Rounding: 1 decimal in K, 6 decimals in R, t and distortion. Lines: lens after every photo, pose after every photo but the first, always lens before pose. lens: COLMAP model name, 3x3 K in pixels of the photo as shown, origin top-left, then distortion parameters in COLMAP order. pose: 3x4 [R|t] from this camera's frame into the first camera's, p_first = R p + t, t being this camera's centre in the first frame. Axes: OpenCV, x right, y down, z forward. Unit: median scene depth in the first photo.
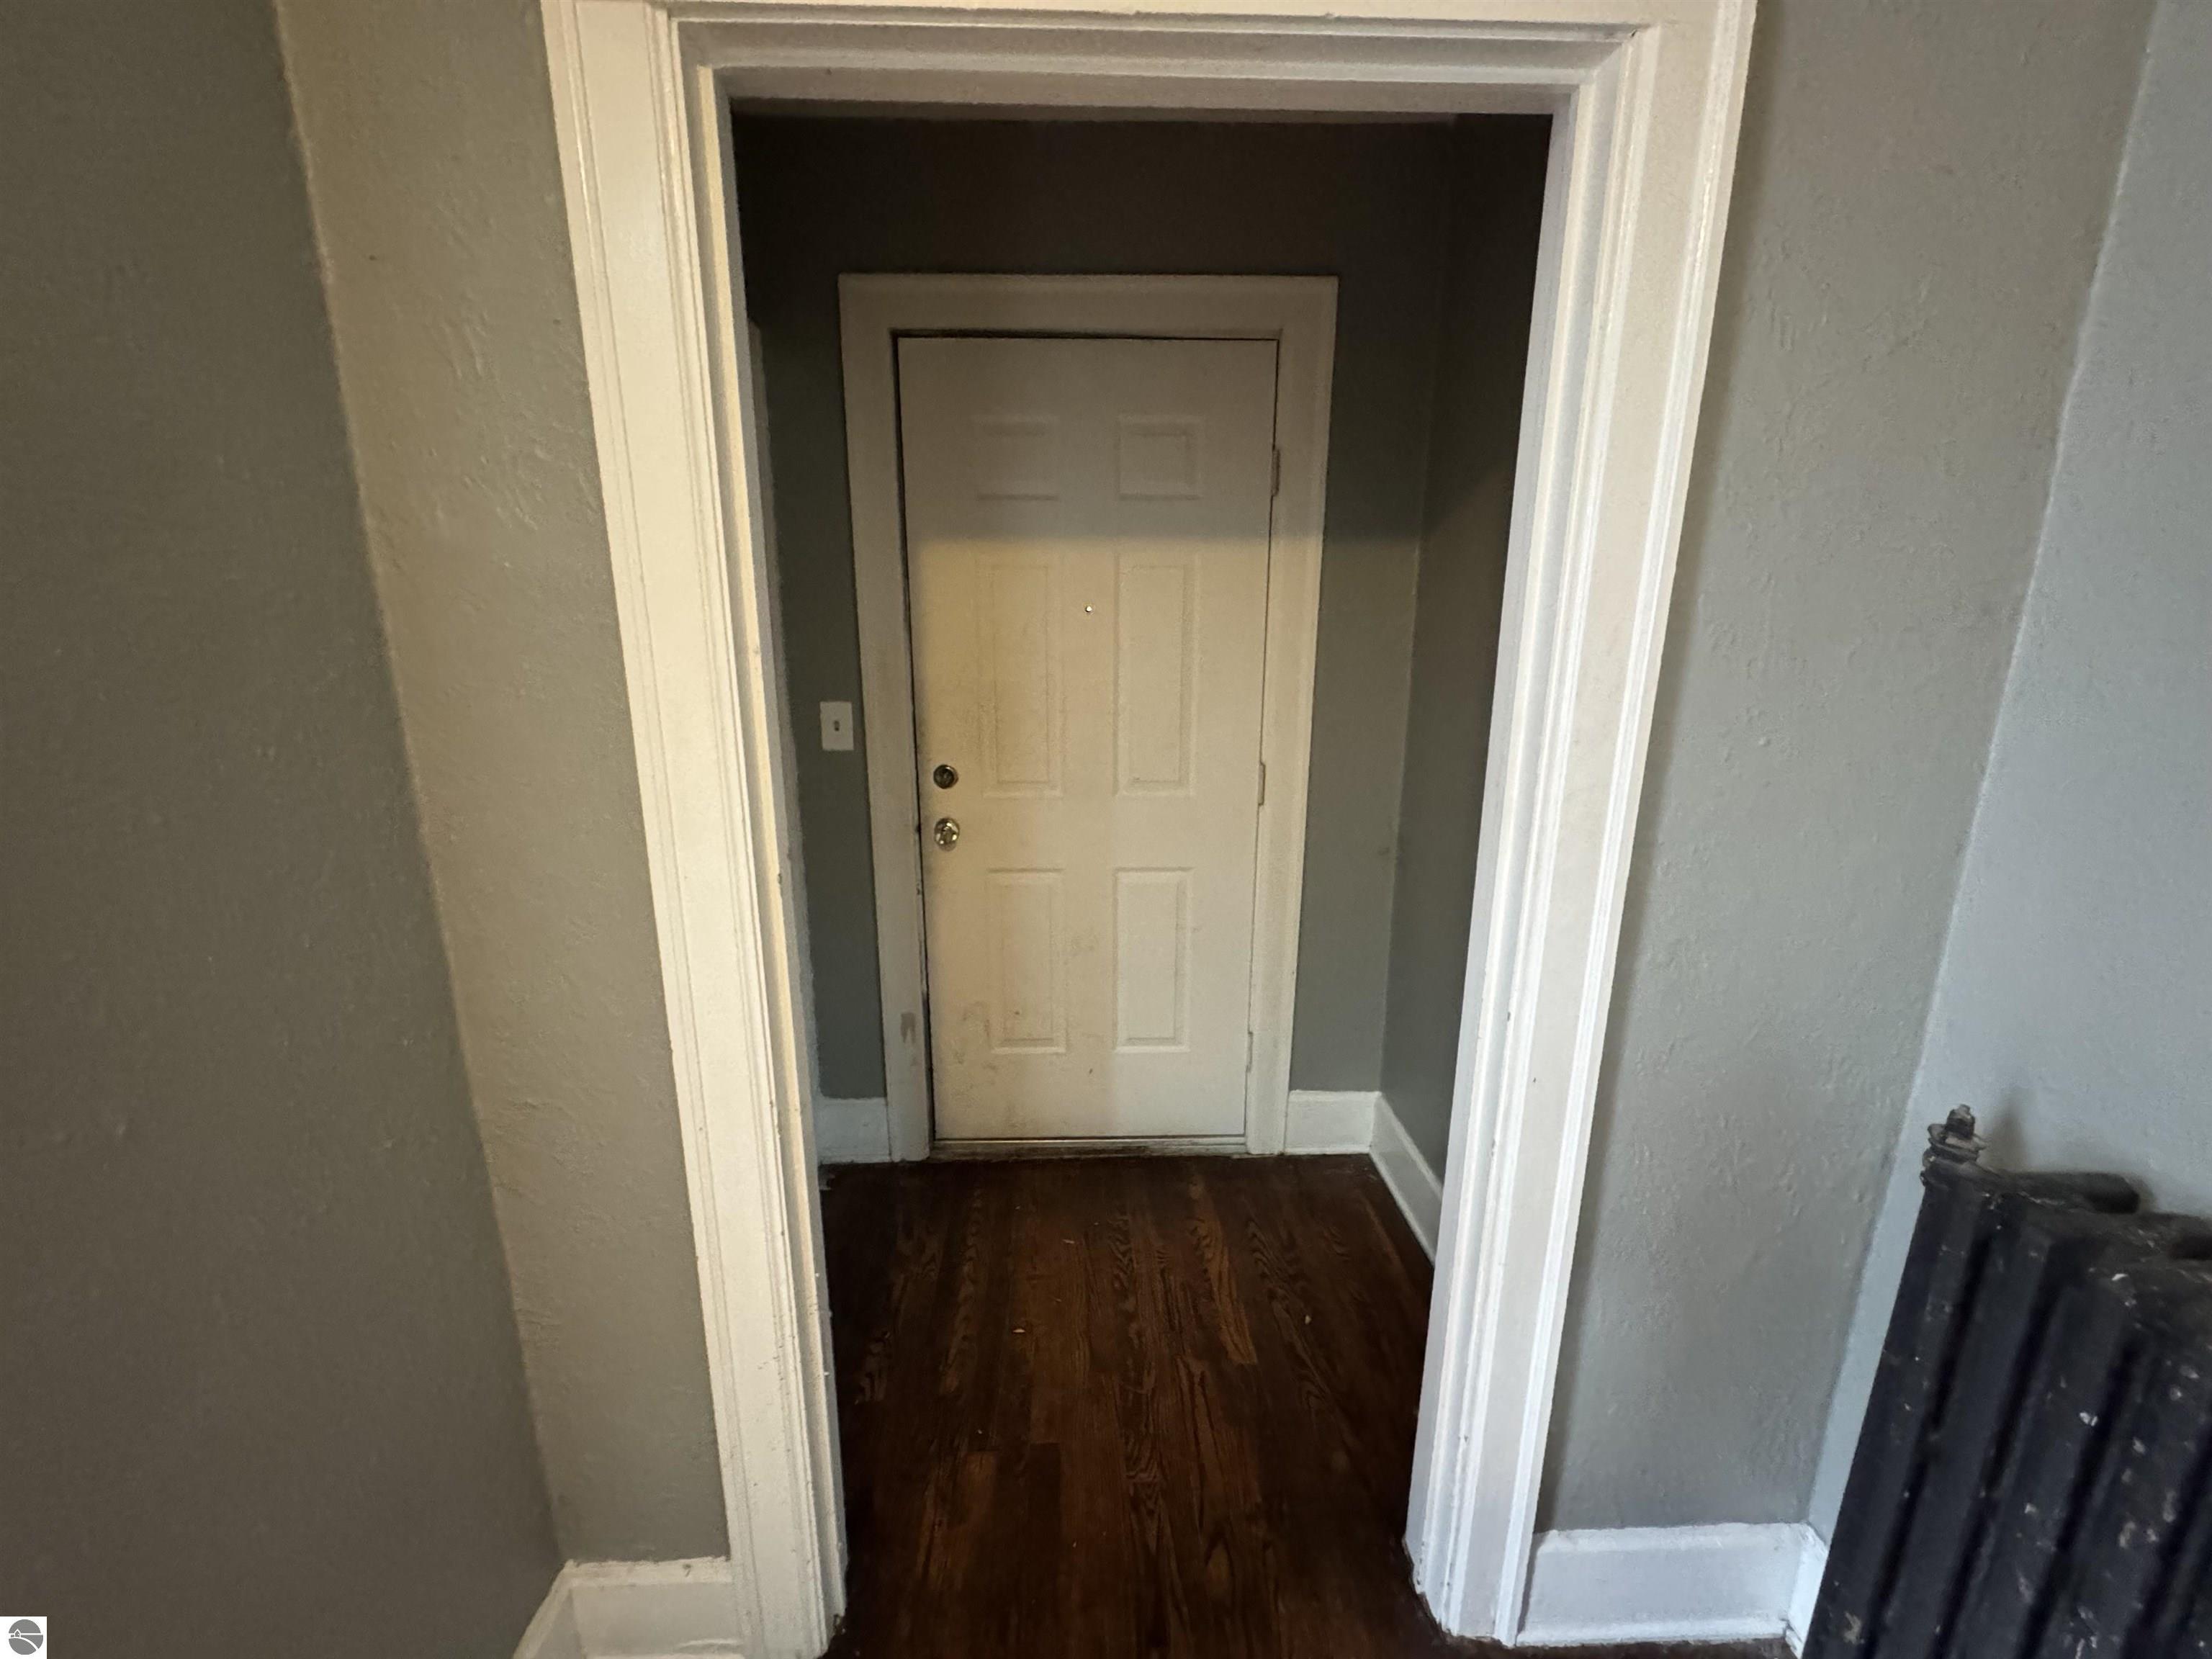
lens RADIAL K [[890.9, 0, 1102.6], [0, 890.9, 827.6], [0, 0, 1]] dist [-0.005444, 0.001429]
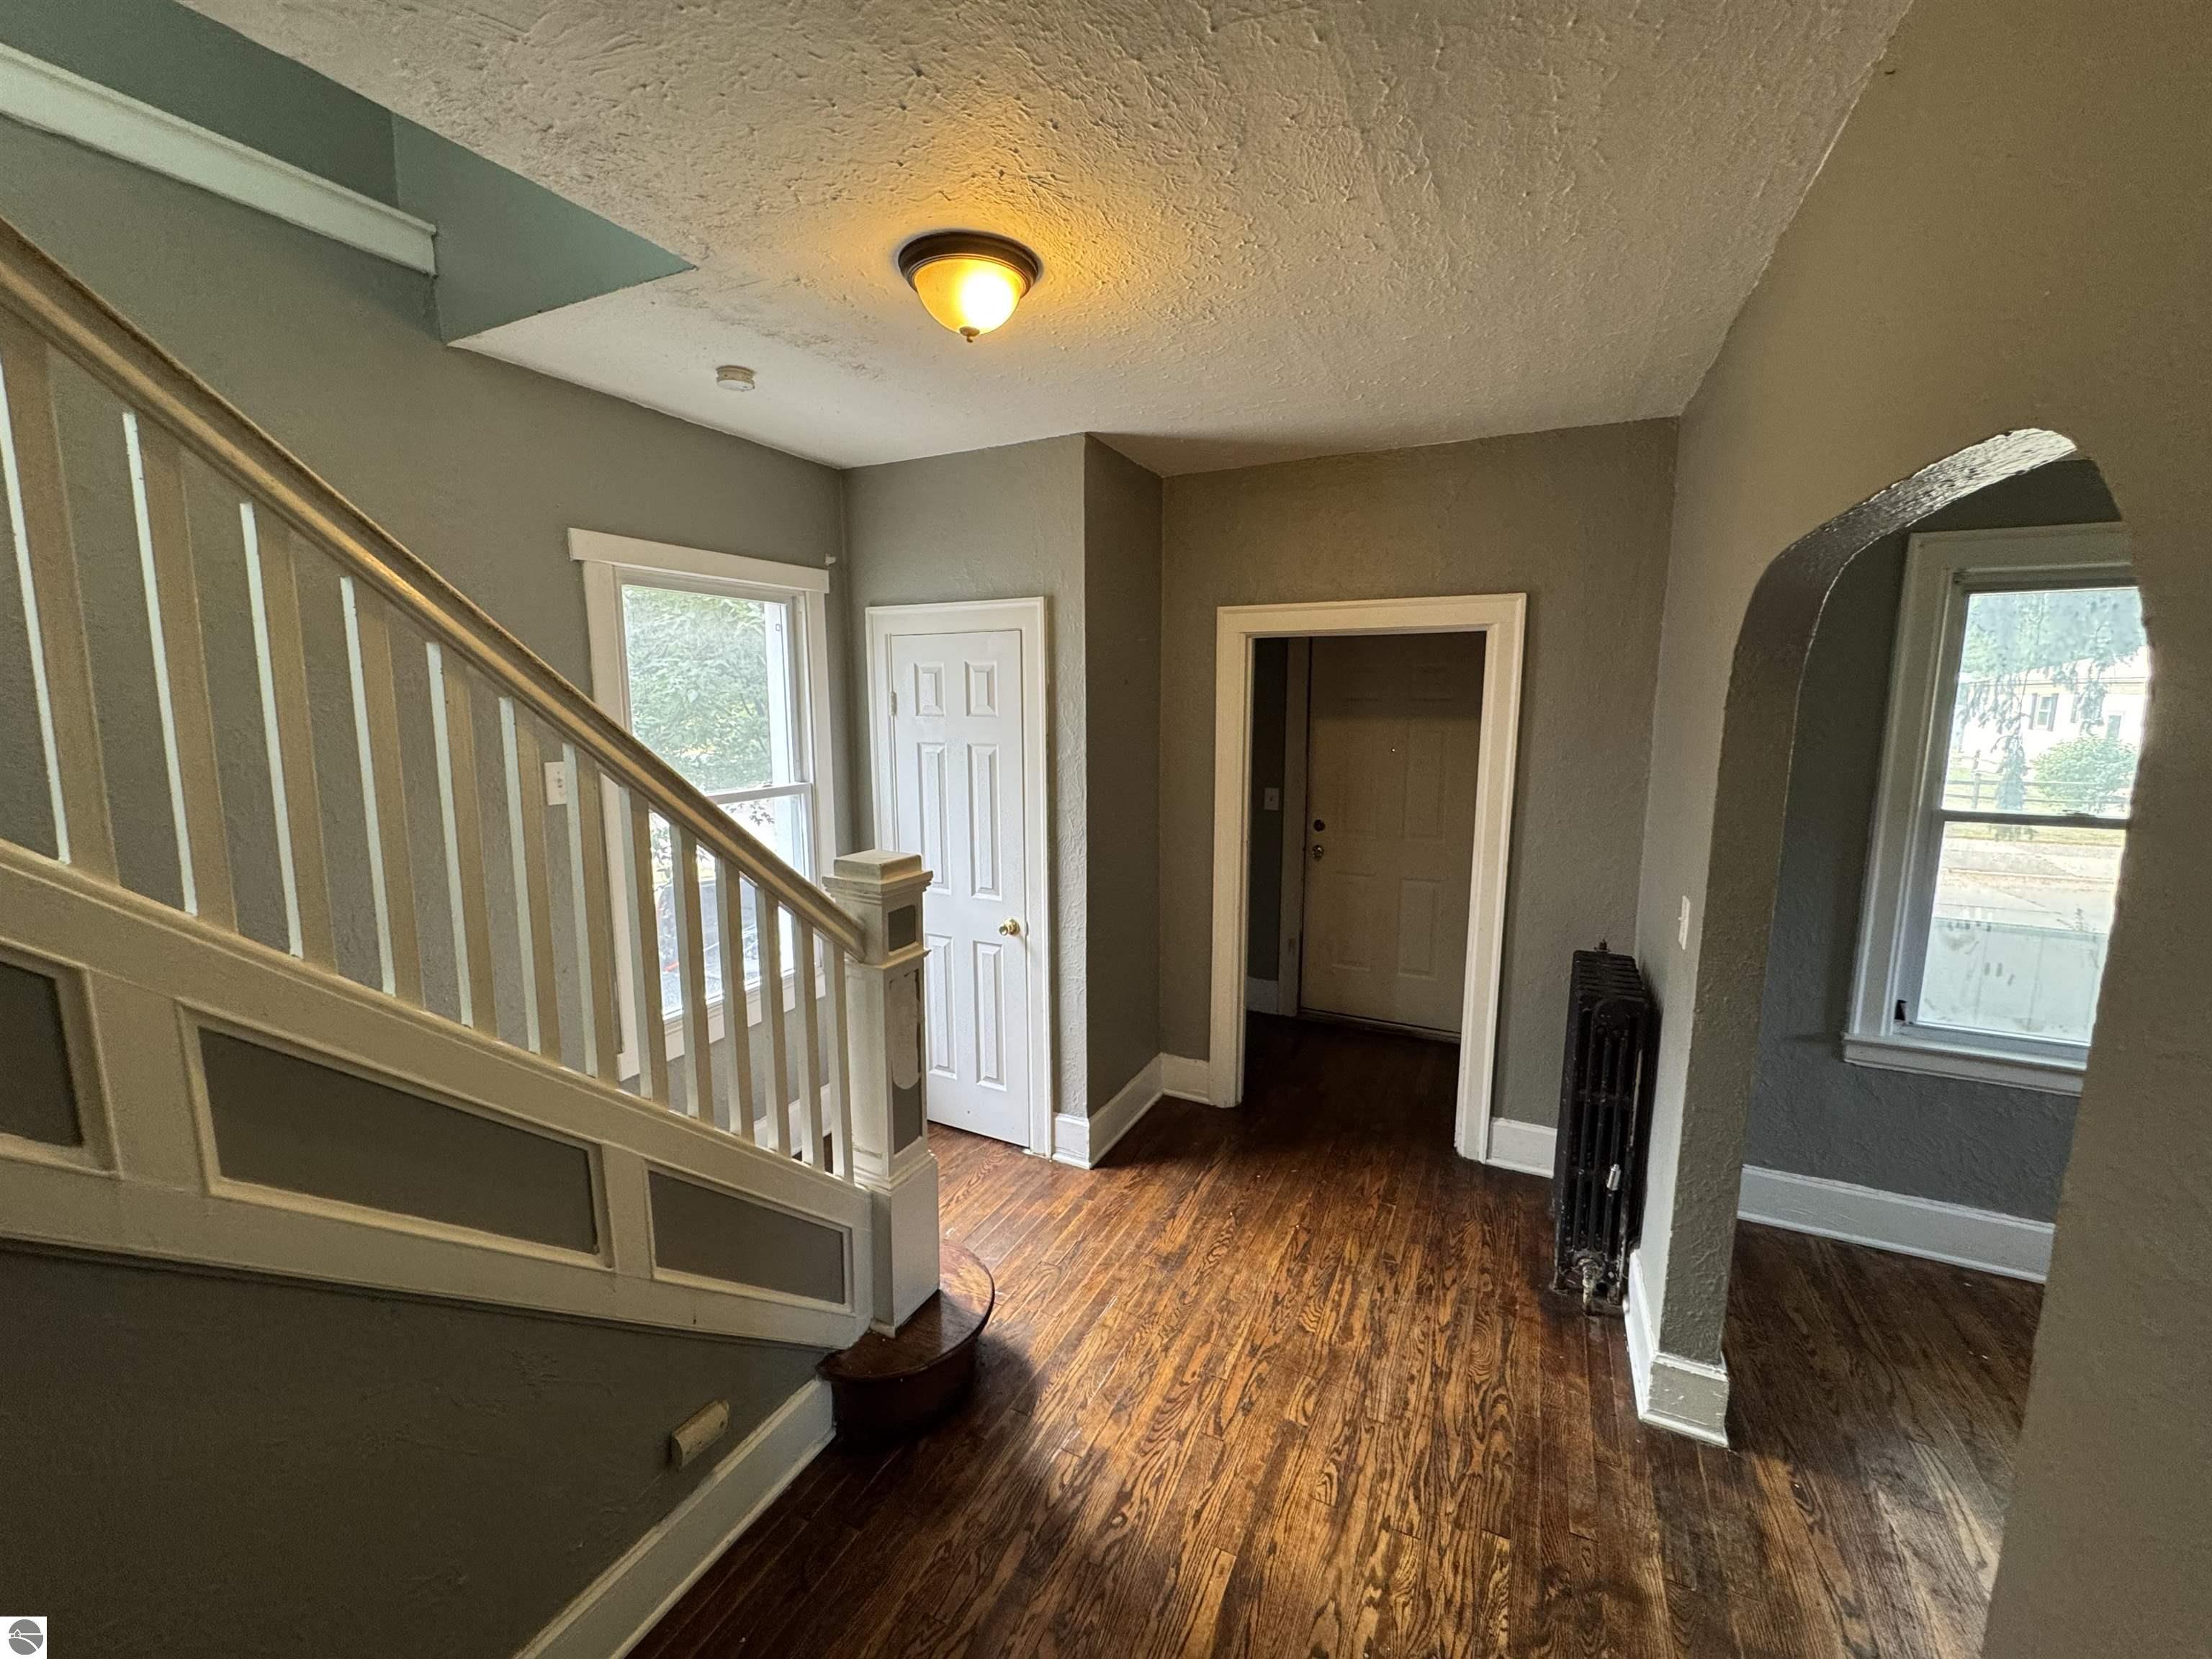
lens RADIAL K [[890.9, 0, 1109.6], [0, 890.9, 818.4], [0, 0, 1]] dist [-0.005444, 0.001429]
pose [[0.885748, 0.066585, -0.459366, 0.344727], [-0.105423, 0.992652, -0.059393, 0.101699], [0.452036, 0.101035, 0.886259, -1.074599]]
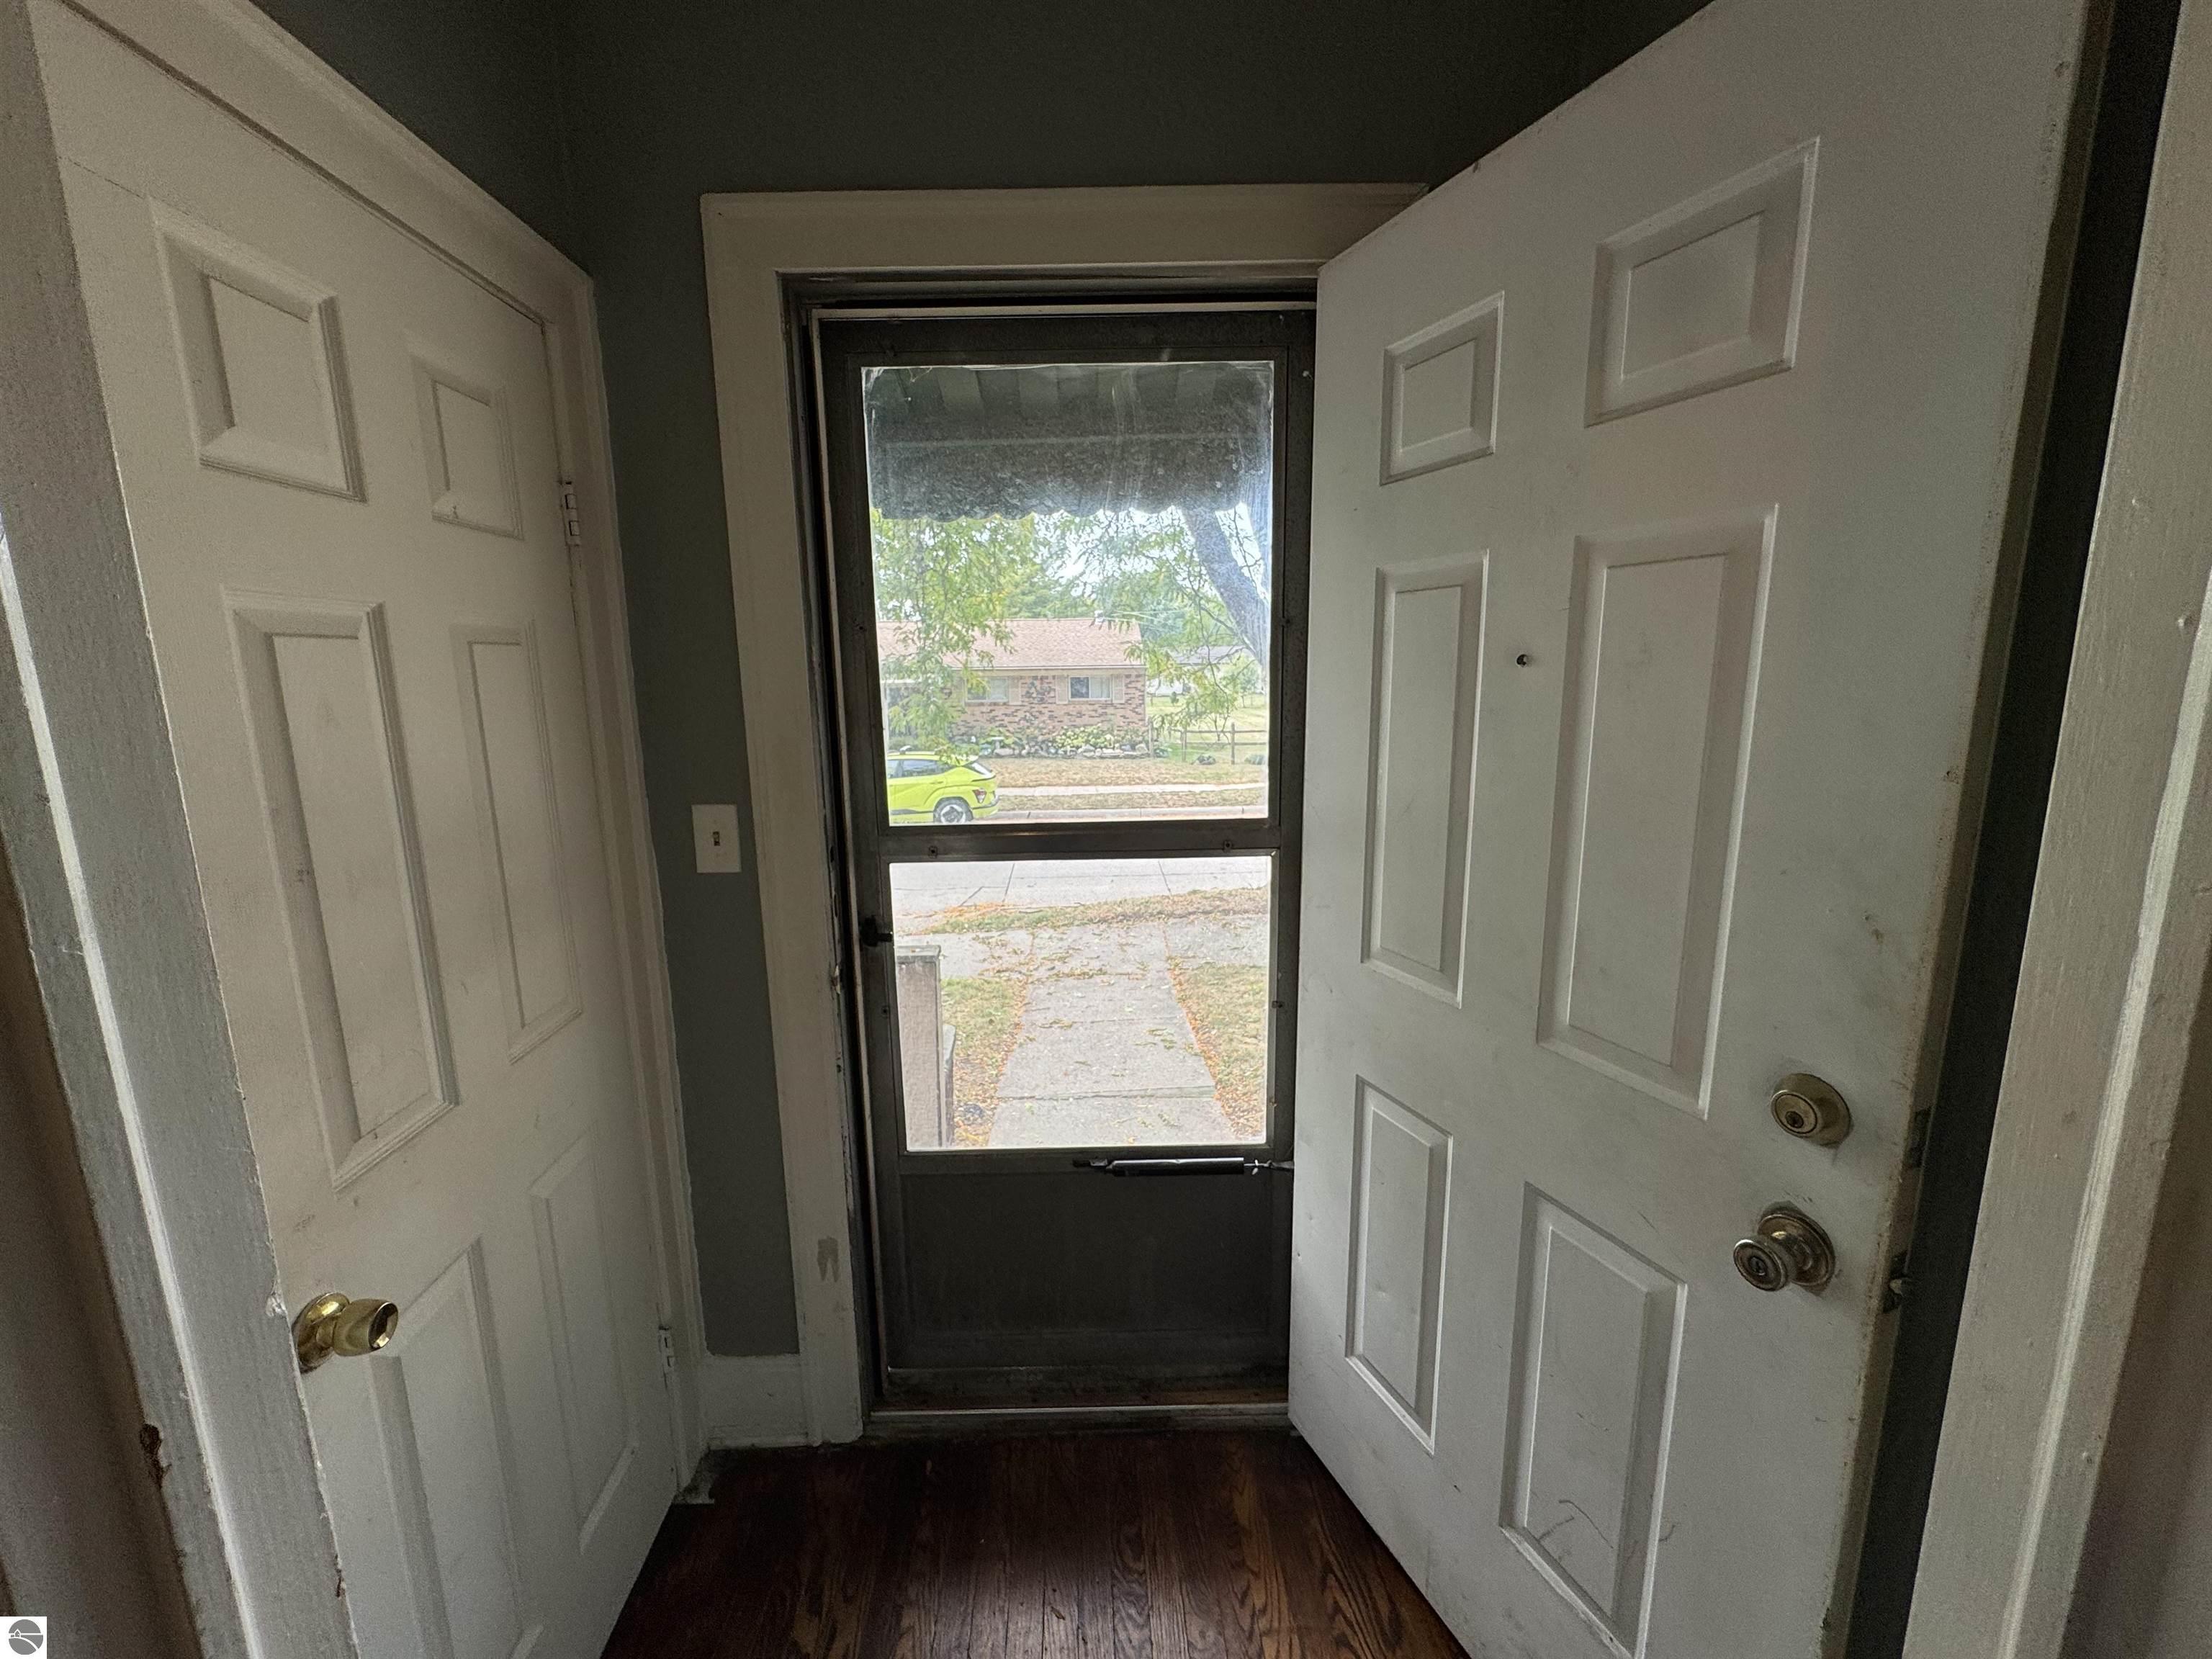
lens RADIAL K [[890.9, 0, 1102.6], [0, 890.9, 834.6], [0, 0, 1]] dist [-0.005444, 0.001429]
pose [[0.999863, -0.016445, -0.001997, 0.006249], [0.016329, 0.998696, -0.048373, -0.074620], [0.002790, 0.048334, 0.998827, 0.287249]]
